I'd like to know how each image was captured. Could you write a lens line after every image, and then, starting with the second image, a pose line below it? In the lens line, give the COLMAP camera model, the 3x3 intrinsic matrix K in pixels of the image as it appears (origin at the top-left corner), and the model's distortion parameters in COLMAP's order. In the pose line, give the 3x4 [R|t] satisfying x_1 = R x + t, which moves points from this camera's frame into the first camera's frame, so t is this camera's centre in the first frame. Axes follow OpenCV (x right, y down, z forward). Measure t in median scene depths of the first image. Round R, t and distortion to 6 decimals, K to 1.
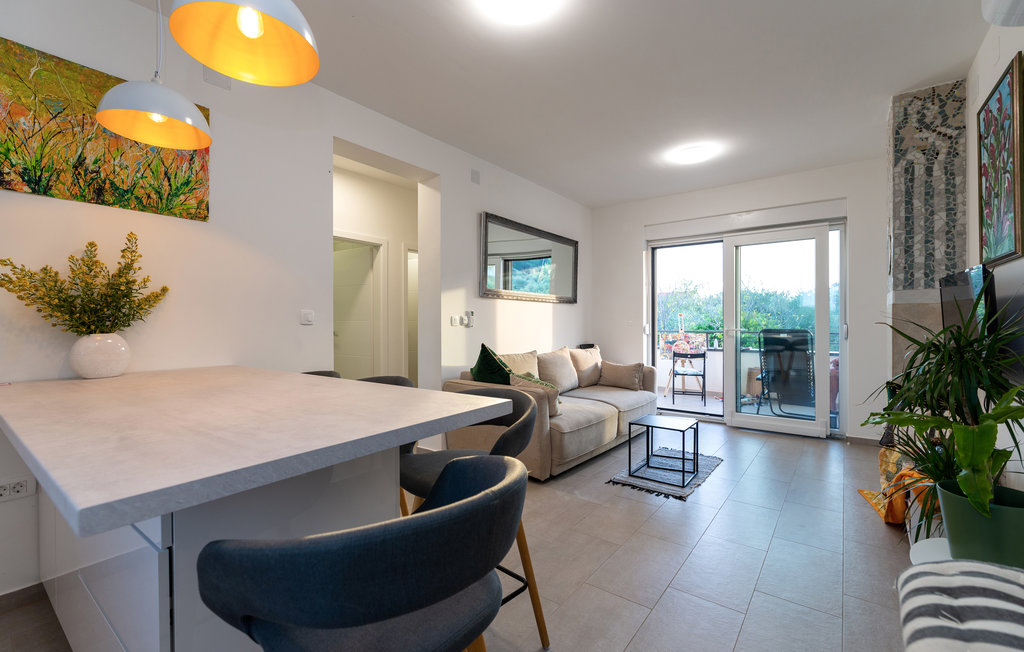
lens RADIAL K [[442.2, 0, 512.0], [0, 442.2, 326.0], [0, 0, 1]] dist [0.001027, 0.000570]
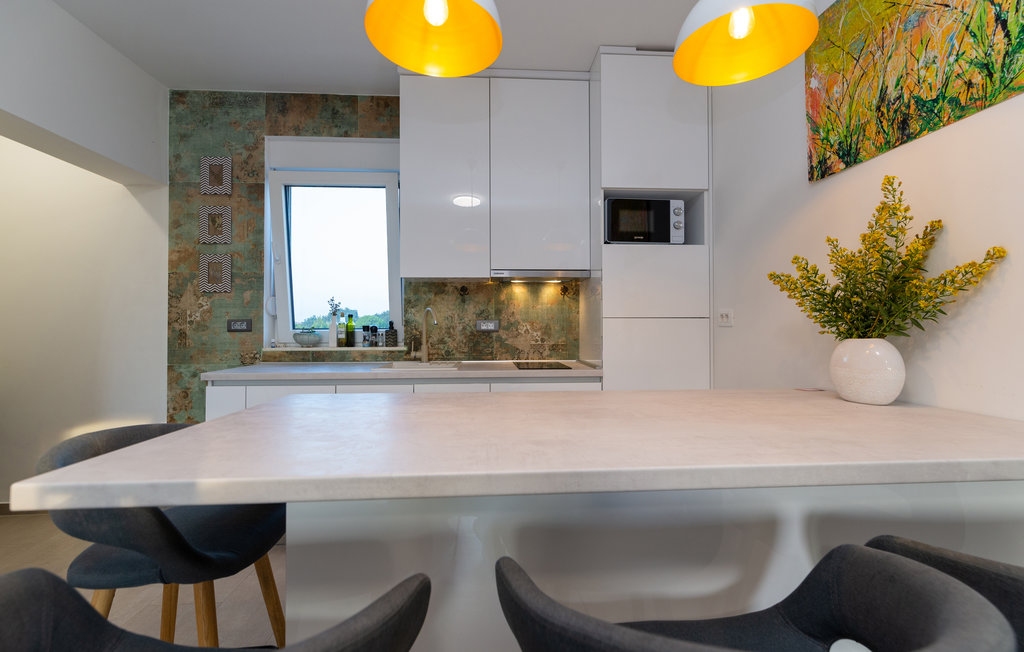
lens RADIAL K [[442.2, 0, 512.0], [0, 442.2, 326.0], [0, 0, 1]] dist [0.001027, 0.000570]
pose [[-0.753953, -0.001023, -0.656927, -0.055661], [0.001061, 0.999996, -0.002775, -0.000090], [0.656927, -0.002789, -0.753949, 1.142277]]
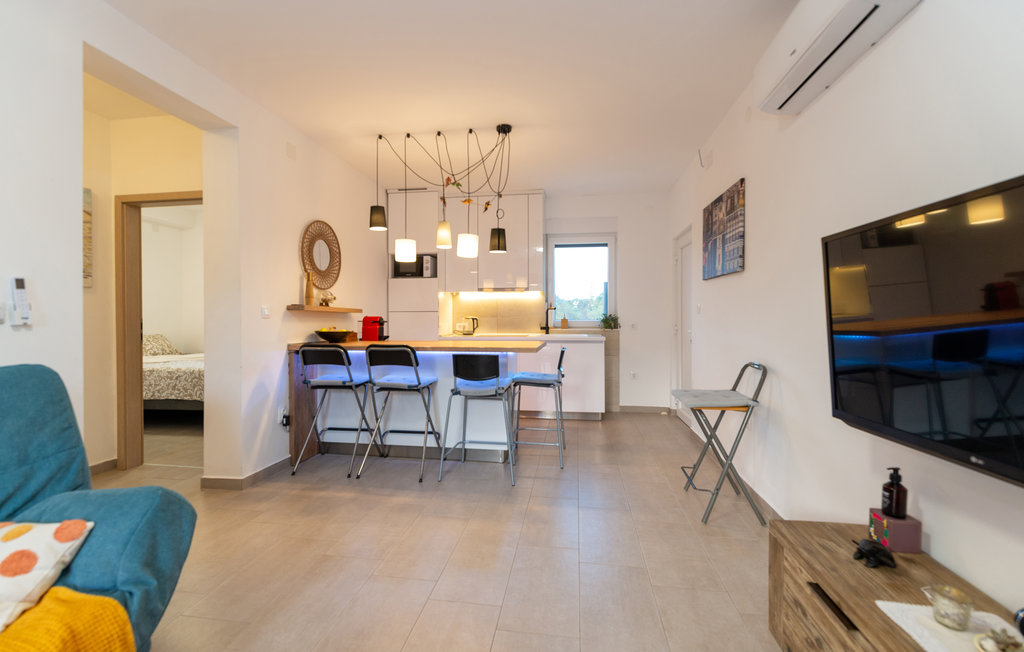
lens RADIAL K [[442.2, 0, 512.0], [0, 442.2, 326.0], [0, 0, 1]] dist [0.001027, 0.000570]
pose [[-0.882159, 0.016208, -0.470673, -0.468849], [0.002910, 0.999576, 0.028966, -0.025755], [0.470943, 0.024183, -0.881832, 3.132725]]
